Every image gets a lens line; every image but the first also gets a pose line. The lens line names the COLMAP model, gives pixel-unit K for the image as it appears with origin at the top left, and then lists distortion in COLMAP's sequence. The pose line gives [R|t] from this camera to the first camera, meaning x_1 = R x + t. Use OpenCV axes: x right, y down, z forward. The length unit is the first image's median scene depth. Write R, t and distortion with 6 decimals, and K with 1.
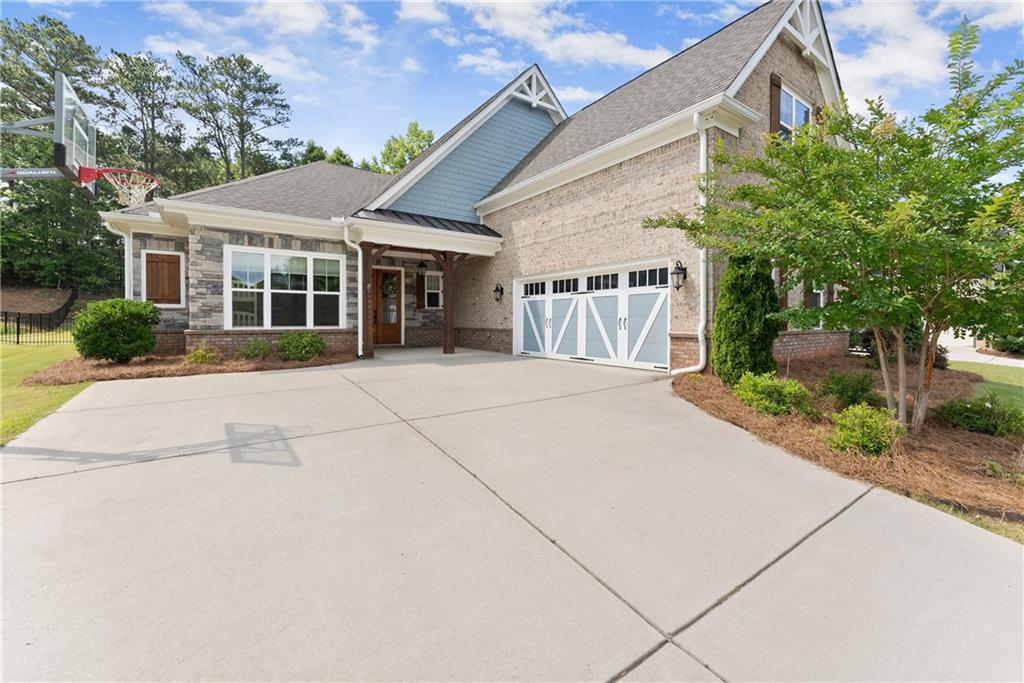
lens RADIAL K [[412.0, 0, 511.8], [0, 412.0, 344.1], [0, 0, 1]] dist [0.000670, 0.000156]
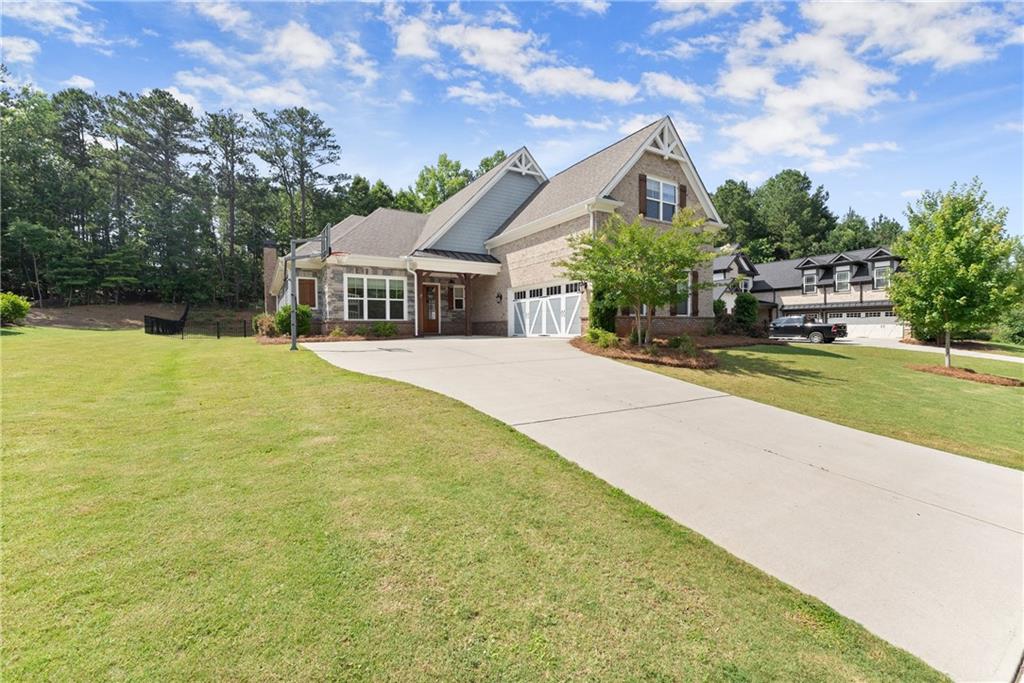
lens RADIAL K [[412.0, 0, 511.8], [0, 412.0, 344.1], [0, 0, 1]] dist [0.000670, 0.000156]
pose [[0.997615, -0.010098, -0.068283, 0.127607], [0.008647, 0.999731, -0.021509, 0.090136], [0.068482, 0.020867, 0.997434, -0.598095]]
